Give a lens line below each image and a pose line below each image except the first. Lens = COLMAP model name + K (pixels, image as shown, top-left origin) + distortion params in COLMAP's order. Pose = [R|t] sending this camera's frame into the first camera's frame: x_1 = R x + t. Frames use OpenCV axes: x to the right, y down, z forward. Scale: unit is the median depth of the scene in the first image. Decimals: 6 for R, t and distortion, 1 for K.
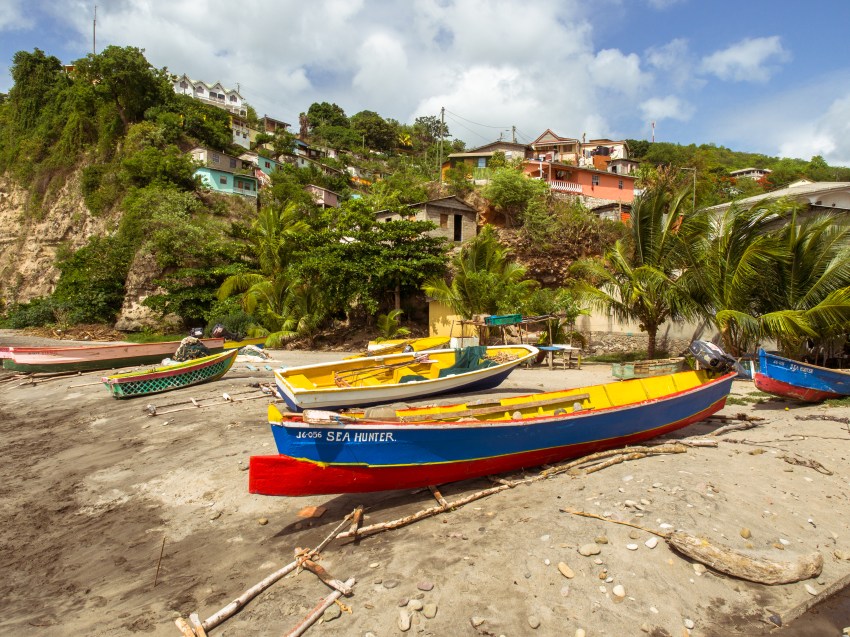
lens RADIAL K [[618.3, 0, 426.6], [0, 618.3, 308.4], [0, 0, 1]] dist [-0.008966, 0.003219]
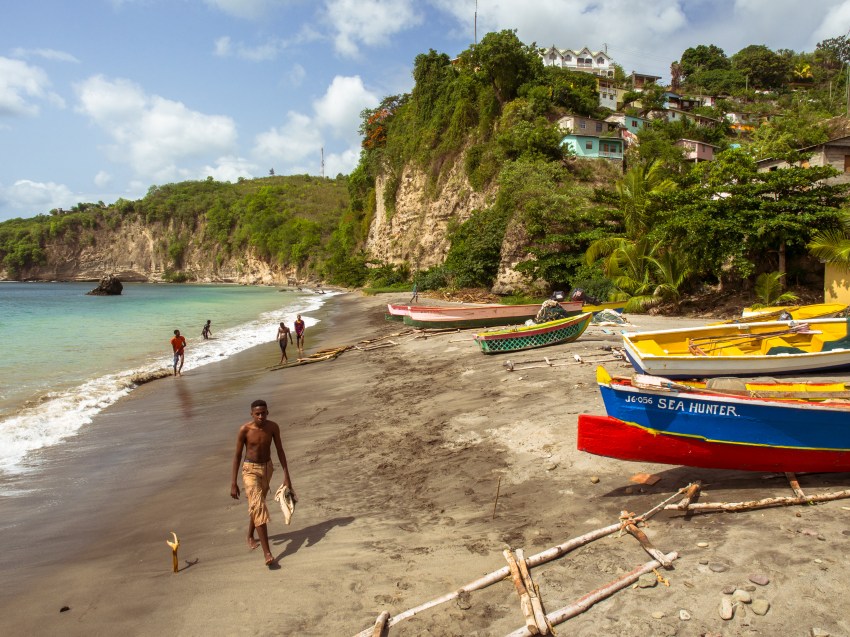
lens RADIAL K [[618.3, 0, 426.5], [0, 618.3, 310.5], [0, 0, 1]] dist [-0.008966, 0.003219]
pose [[0.837456, 0.023607, -0.545995, 0.009790], [0.009283, 0.998308, 0.057401, 0.000900], [0.546426, -0.053139, 0.835820, 0.001970]]
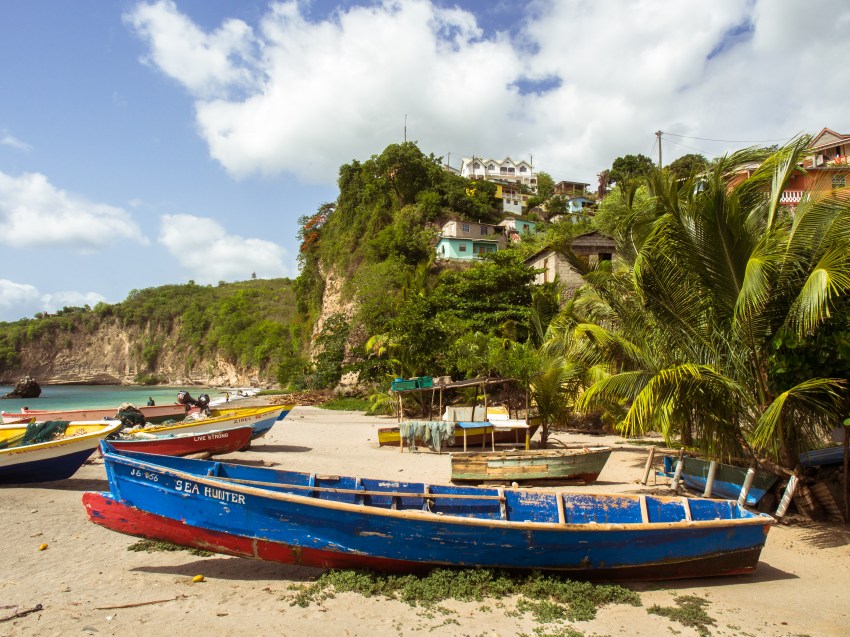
lens RADIAL K [[618.3, 0, 426.3], [0, 618.3, 310.9], [0, 0, 1]] dist [-0.008966, 0.003219]
pose [[0.839278, -0.070579, -0.539103, 0.358296], [0.016634, 0.994408, -0.104291, 0.005543], [0.543449, 0.078562, 0.835758, 0.250640]]
